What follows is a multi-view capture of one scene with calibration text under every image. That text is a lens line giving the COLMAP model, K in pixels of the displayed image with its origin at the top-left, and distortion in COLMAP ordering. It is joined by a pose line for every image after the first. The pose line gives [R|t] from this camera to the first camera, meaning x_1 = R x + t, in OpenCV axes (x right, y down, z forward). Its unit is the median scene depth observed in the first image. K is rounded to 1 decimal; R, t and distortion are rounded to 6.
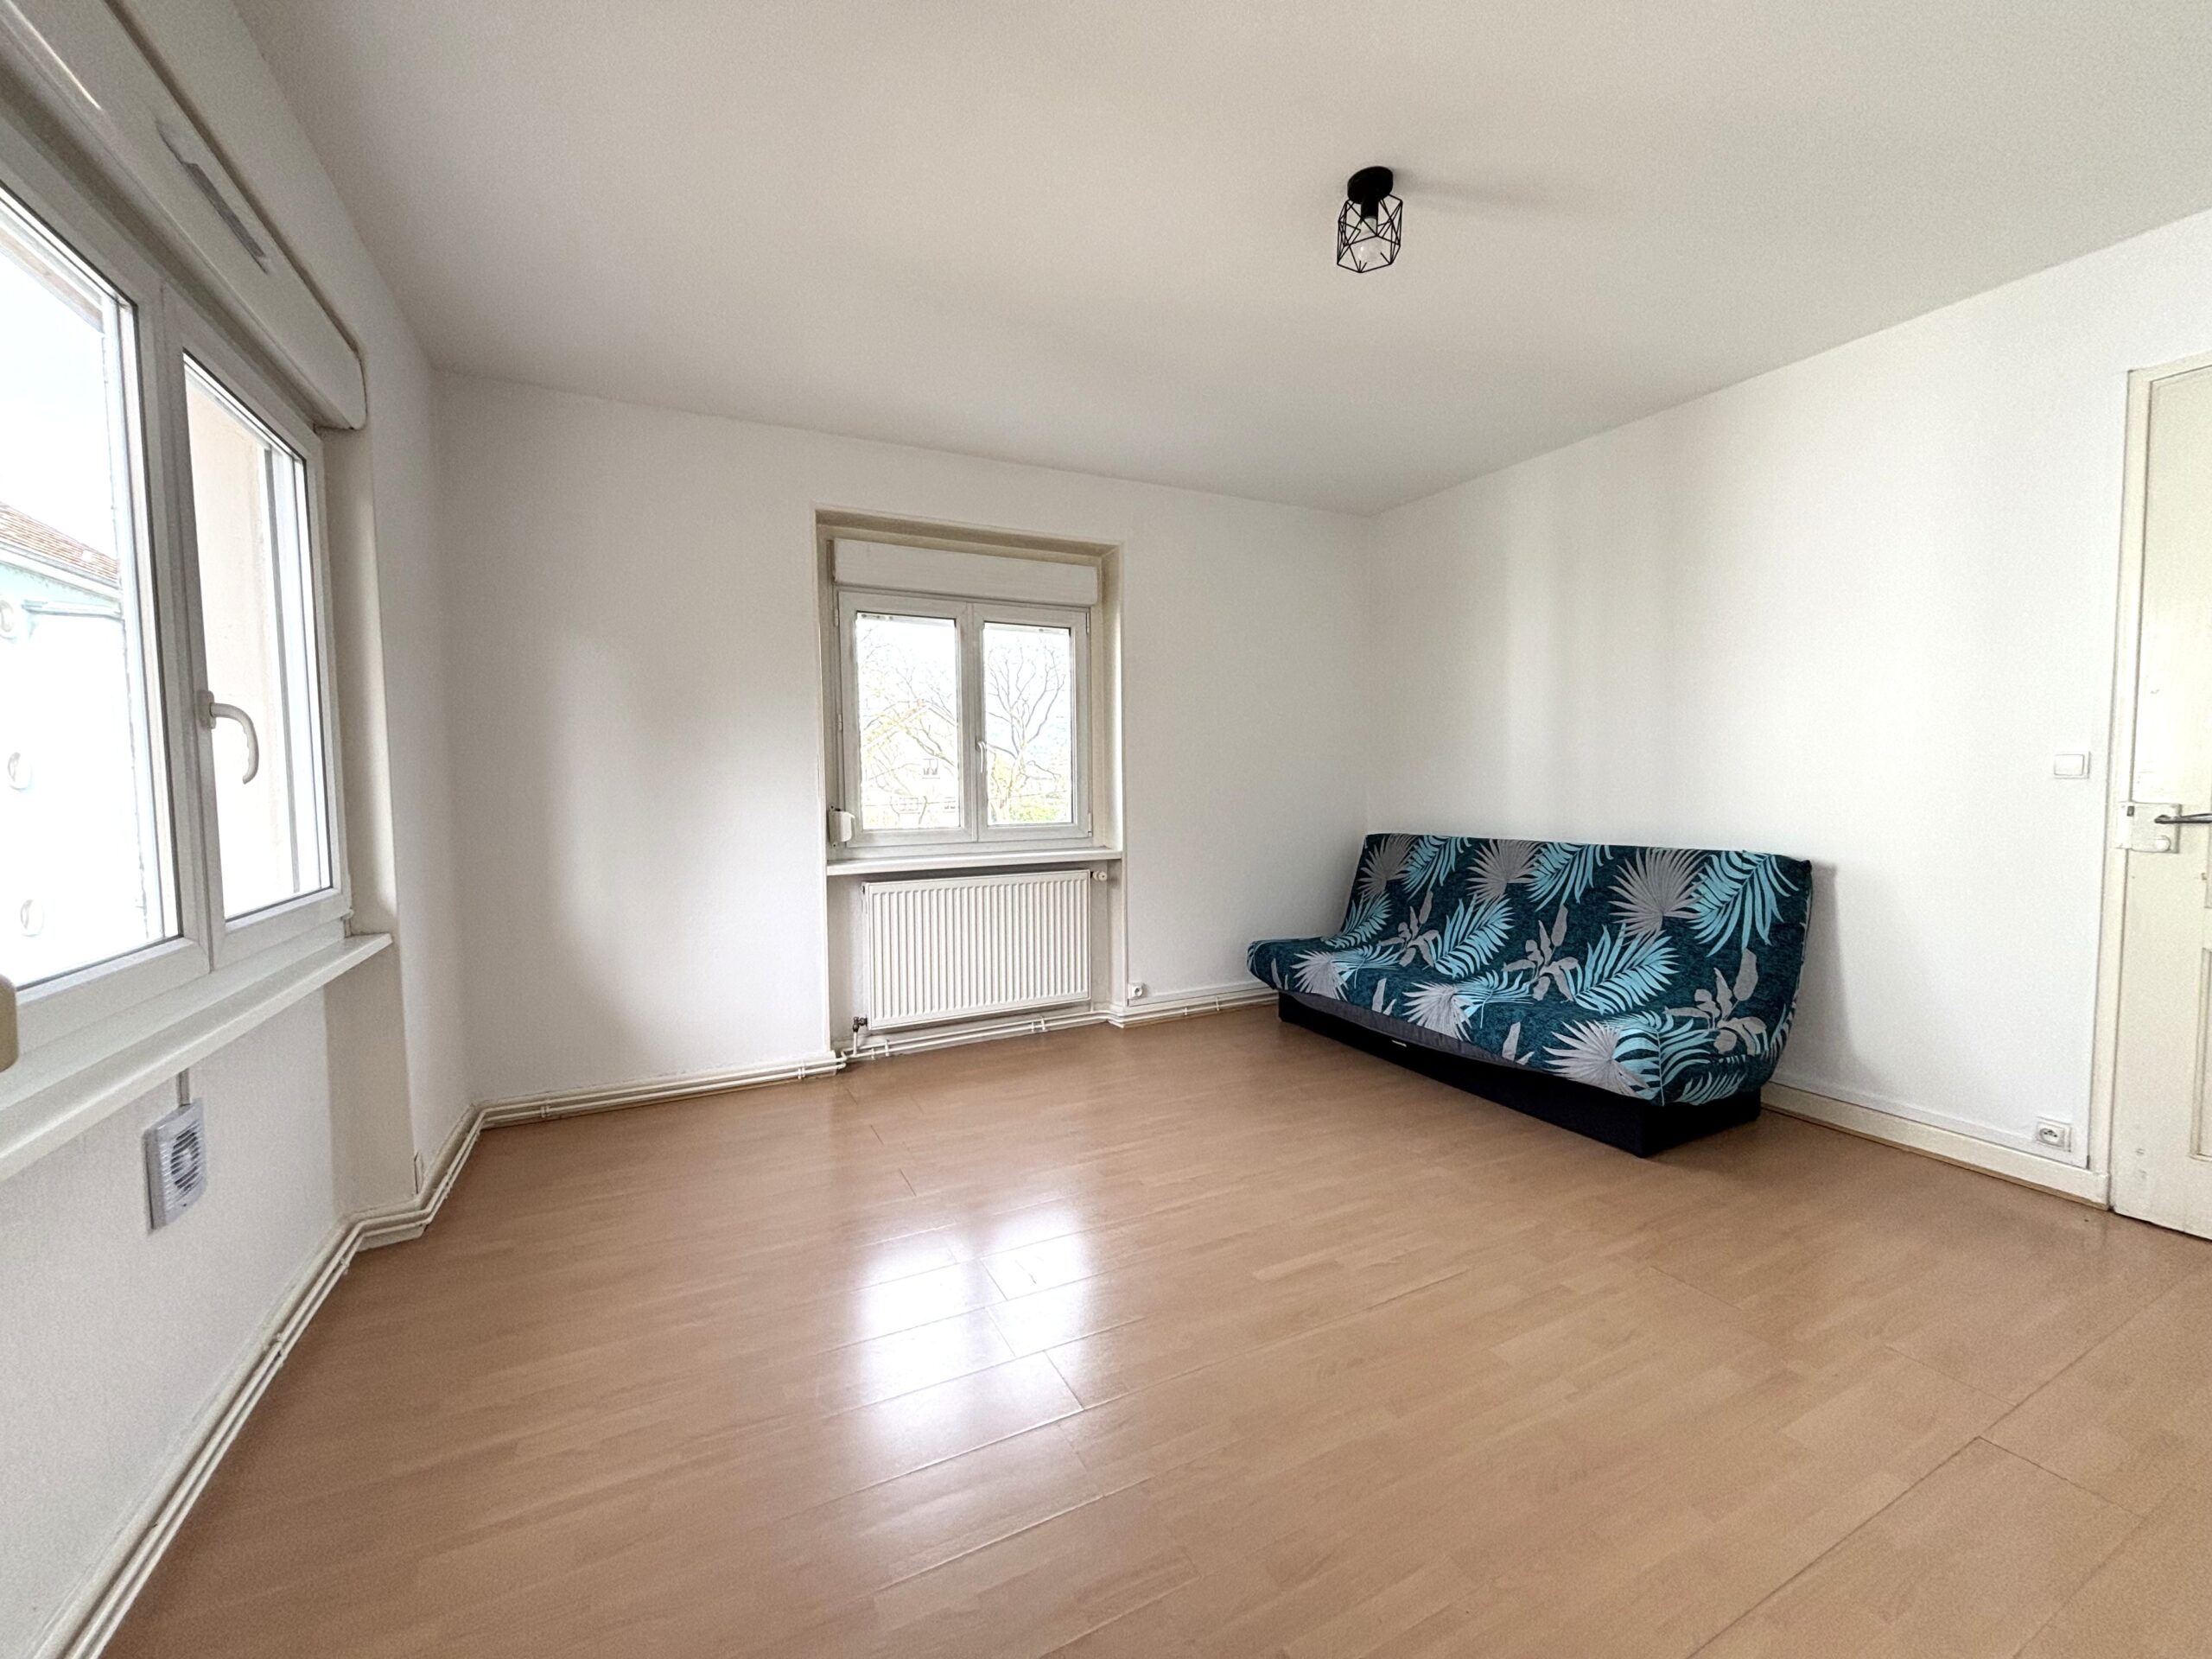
lens RADIAL K [[889.1, 0, 1114.8], [0, 889.1, 847.5], [0, 0, 1]] dist [0.000336, -0.000016]
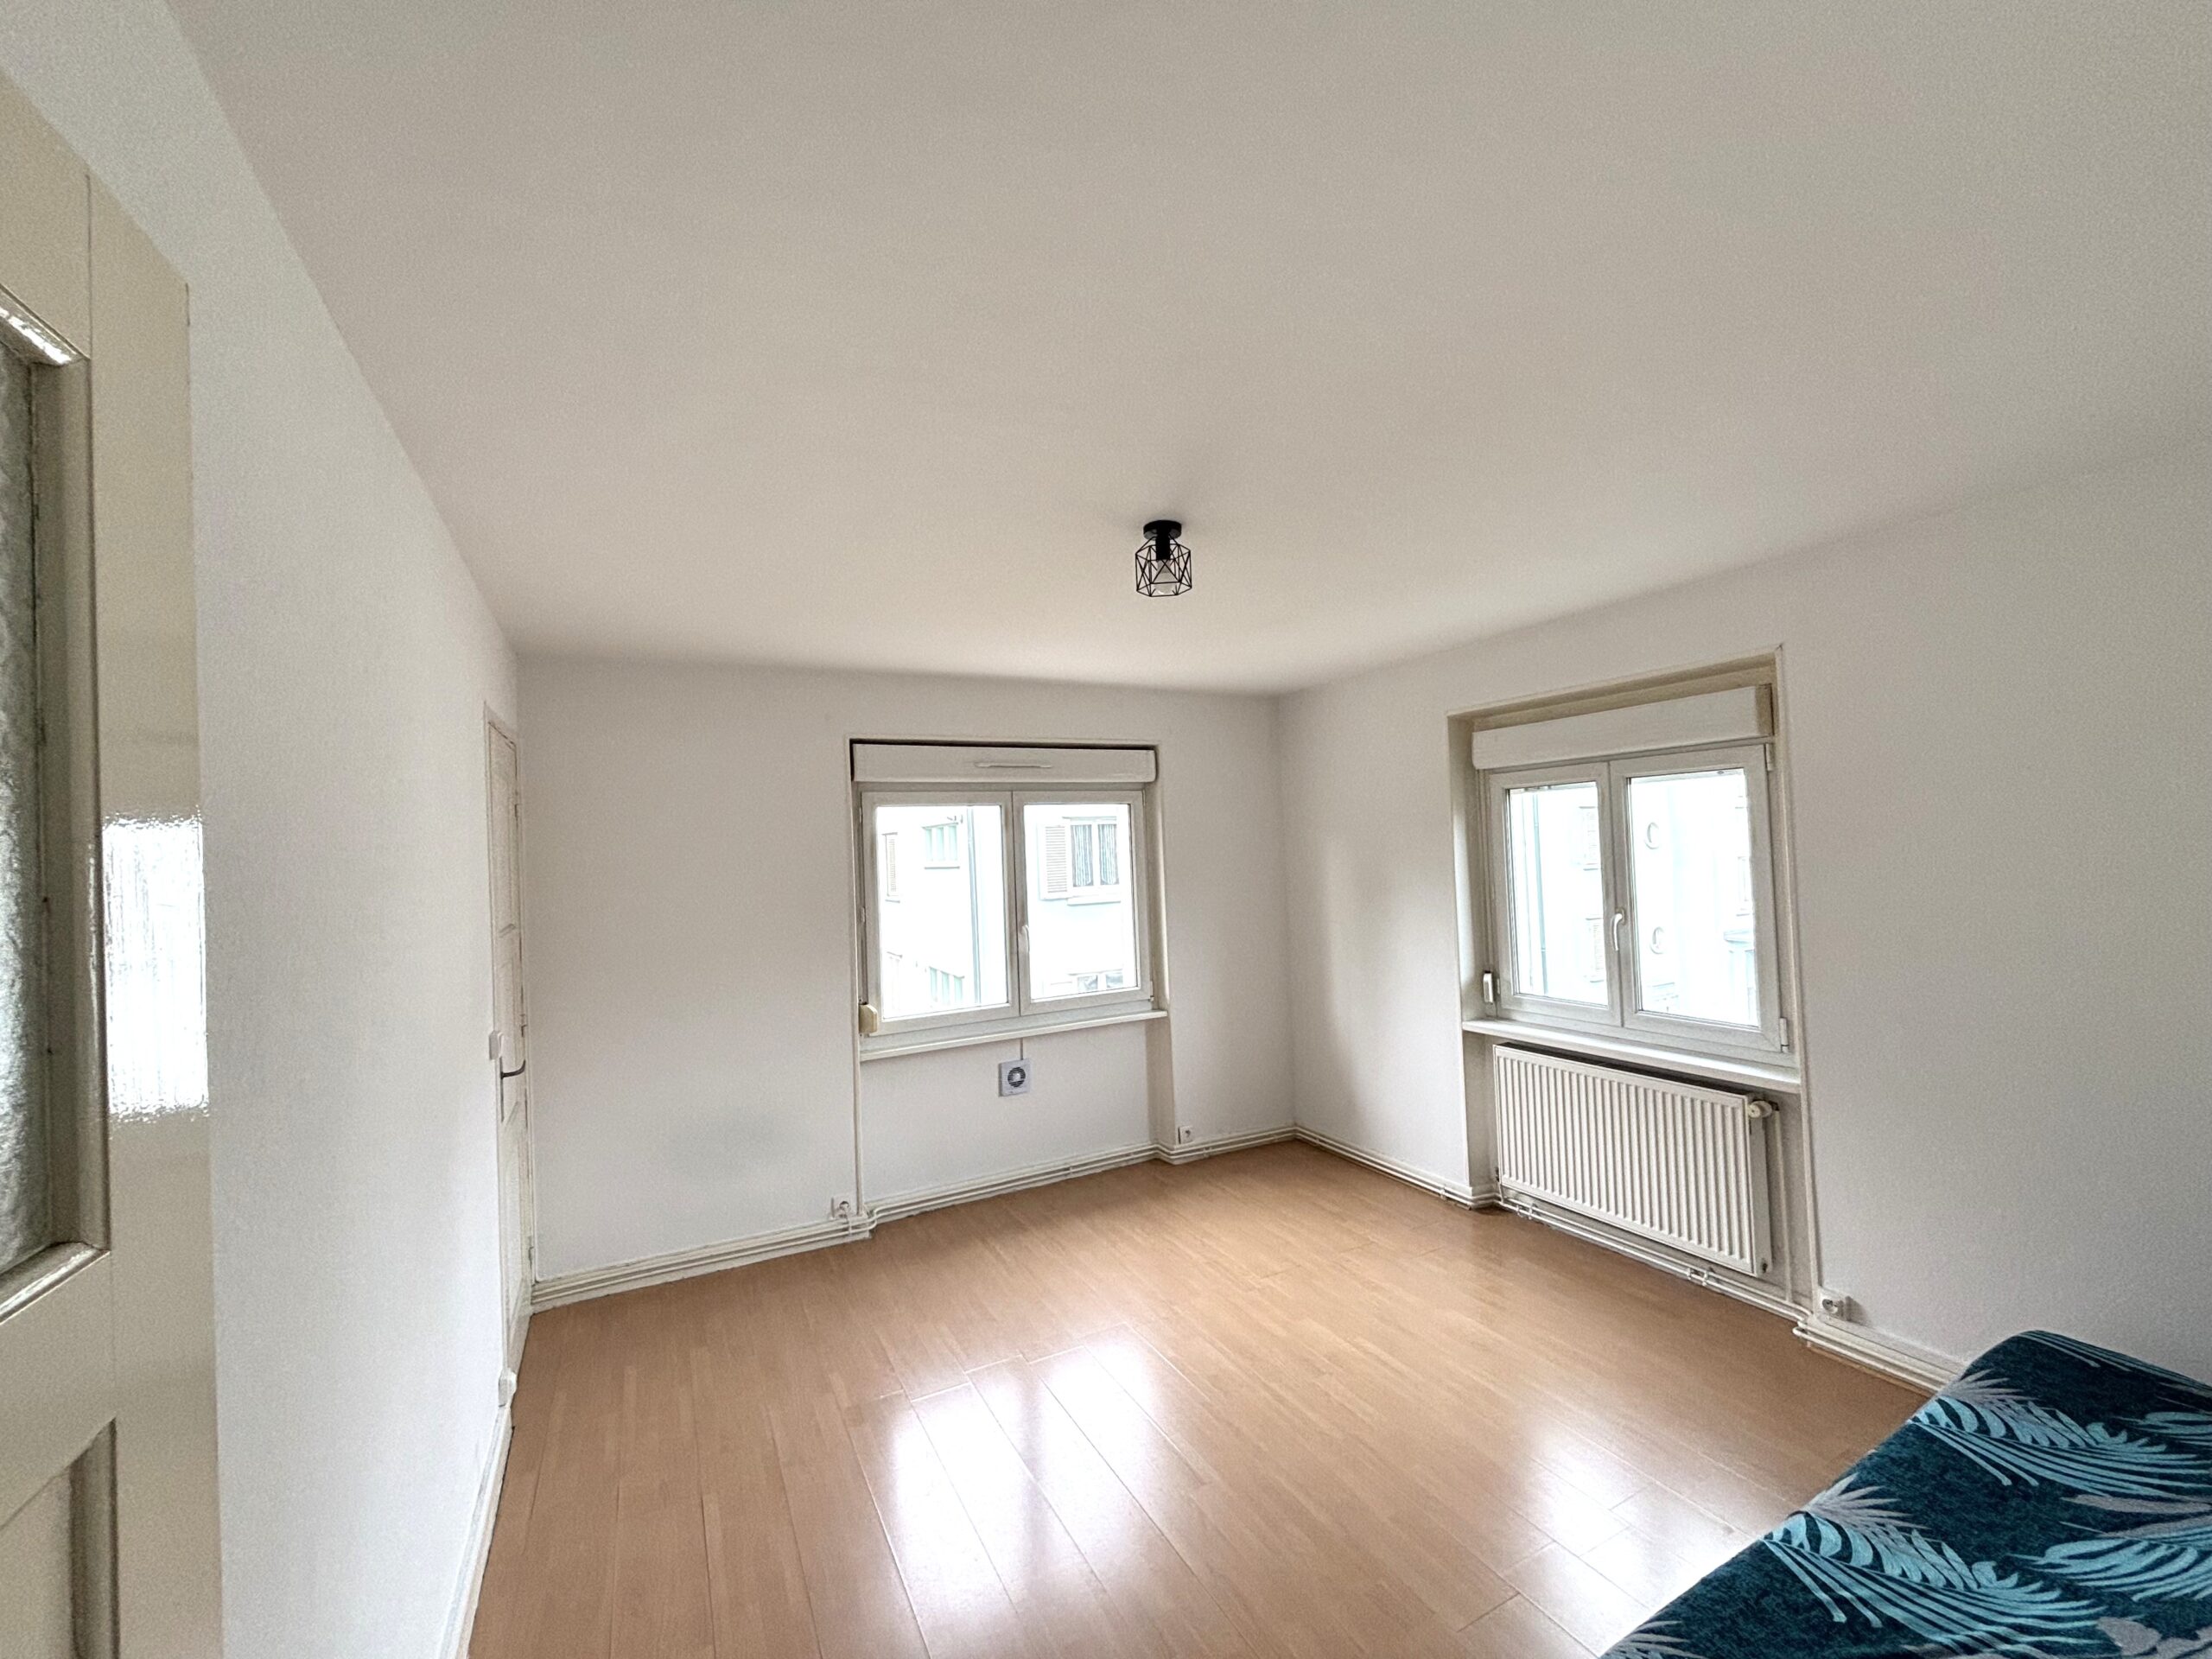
lens RADIAL K [[889.7, 0, 1106.0], [0, 889.7, 829.5], [0, 0, 1]] dist [0.000990, 0.000137]
pose [[-0.002653, -0.017711, -0.999840, 0.785997], [-0.039688, 0.999057, -0.017592, -0.177669], [0.999209, 0.039635, -0.003353, 0.511206]]
